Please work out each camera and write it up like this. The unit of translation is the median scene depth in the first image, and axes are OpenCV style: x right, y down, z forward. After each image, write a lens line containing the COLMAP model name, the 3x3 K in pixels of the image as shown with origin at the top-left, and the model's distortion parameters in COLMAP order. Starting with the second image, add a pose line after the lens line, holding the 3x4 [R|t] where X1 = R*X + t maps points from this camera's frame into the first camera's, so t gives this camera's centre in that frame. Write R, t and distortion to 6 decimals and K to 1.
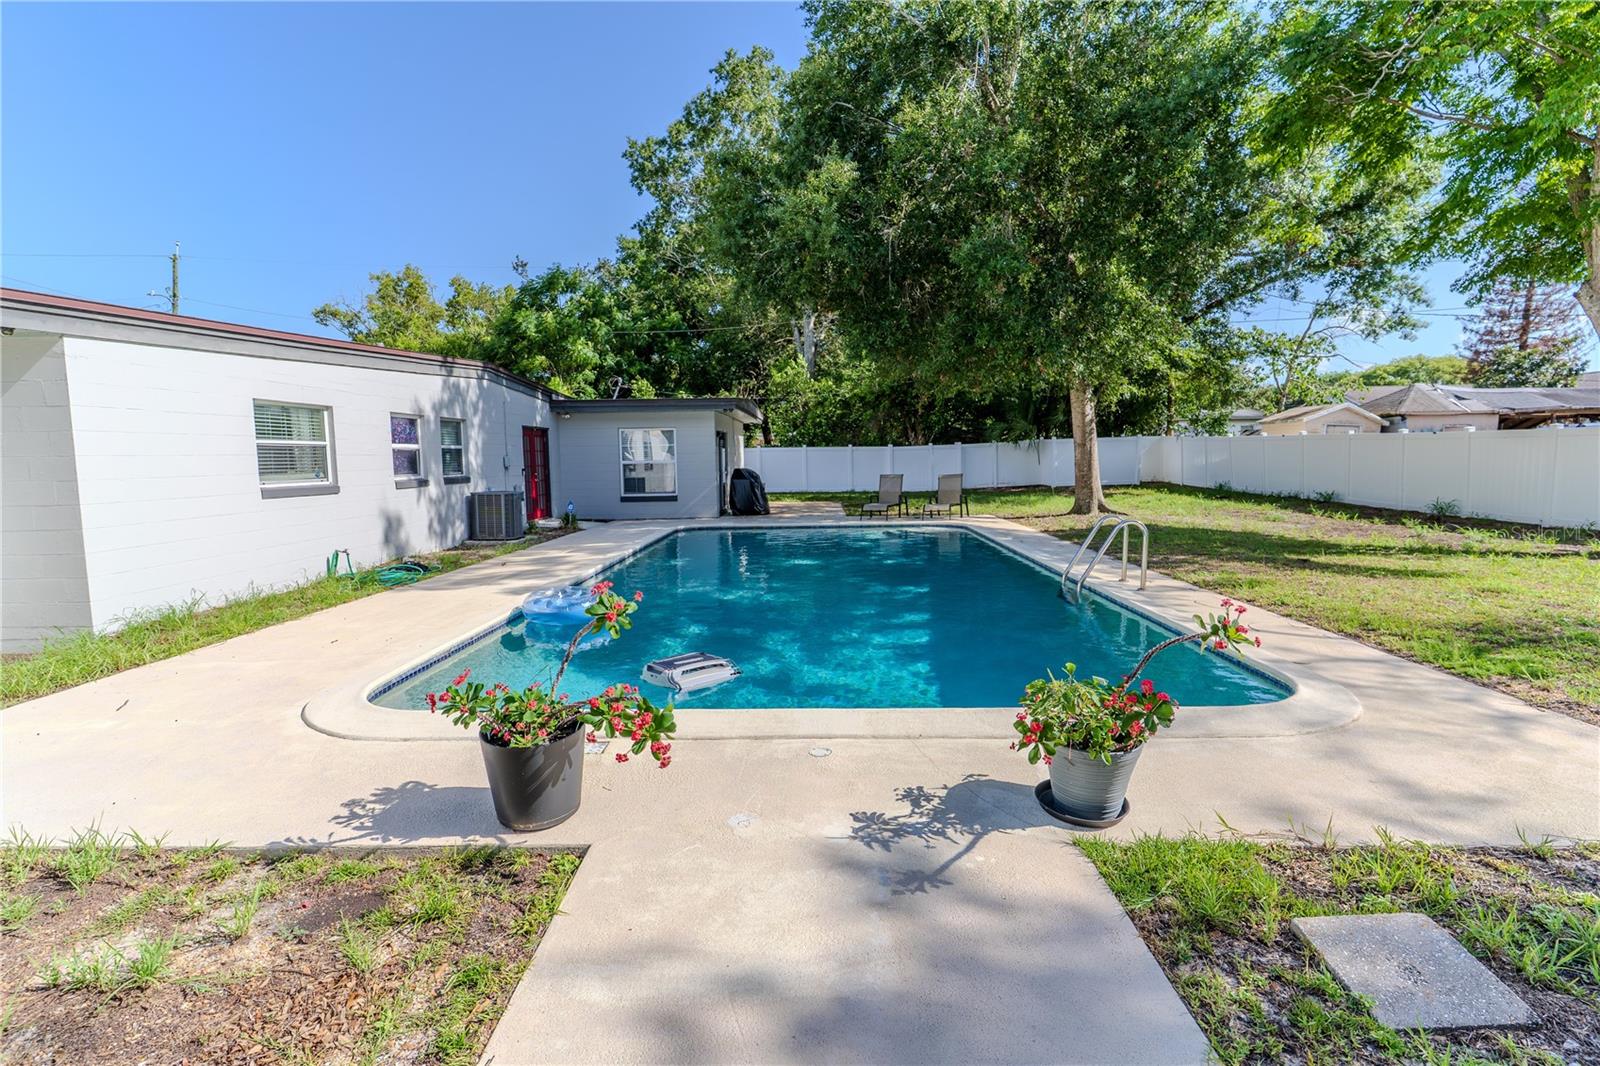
lens RADIAL K [[770.4, 0, 798.7], [0, 770.4, 531.5], [0, 0, 1]] dist [0.005063, 0.000288]
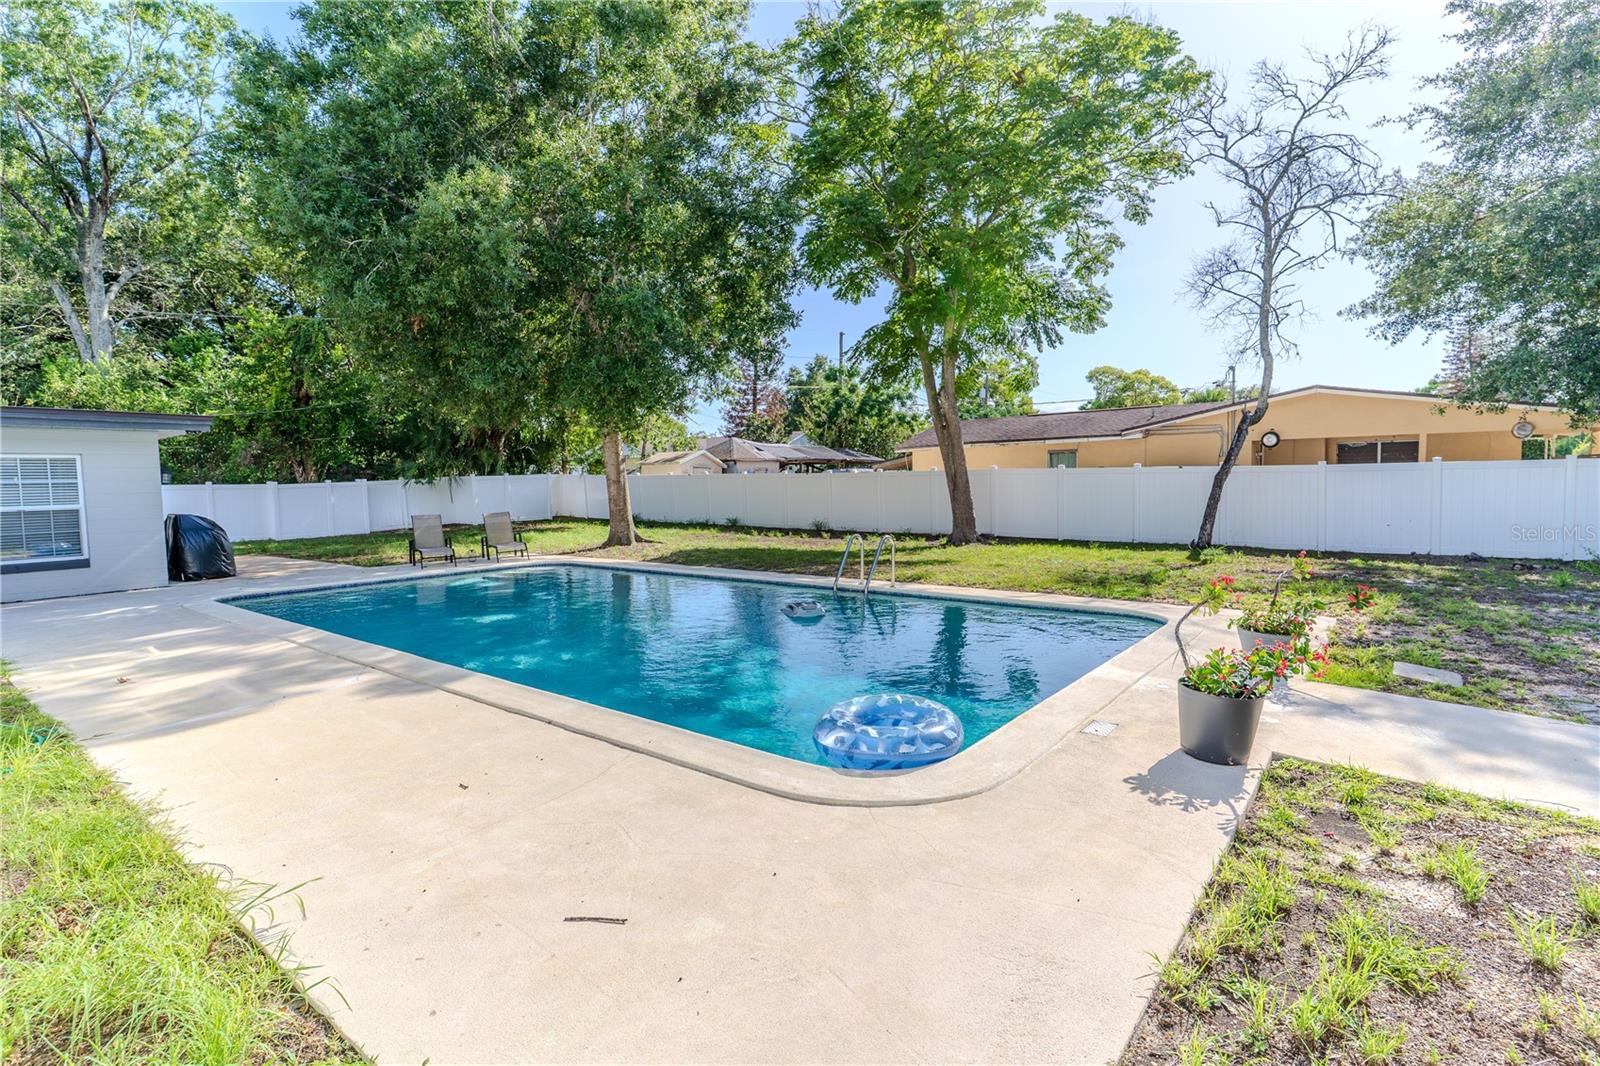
lens RADIAL K [[770.4, 0, 799.1], [0, 770.4, 535.3], [0, 0, 1]] dist [0.005063, 0.000288]
pose [[0.610454, -0.054944, 0.790143, -0.295503], [0.088868, 0.996043, 0.000603, -0.013352], [-0.787050, 0.069850, 0.612922, 0.117182]]
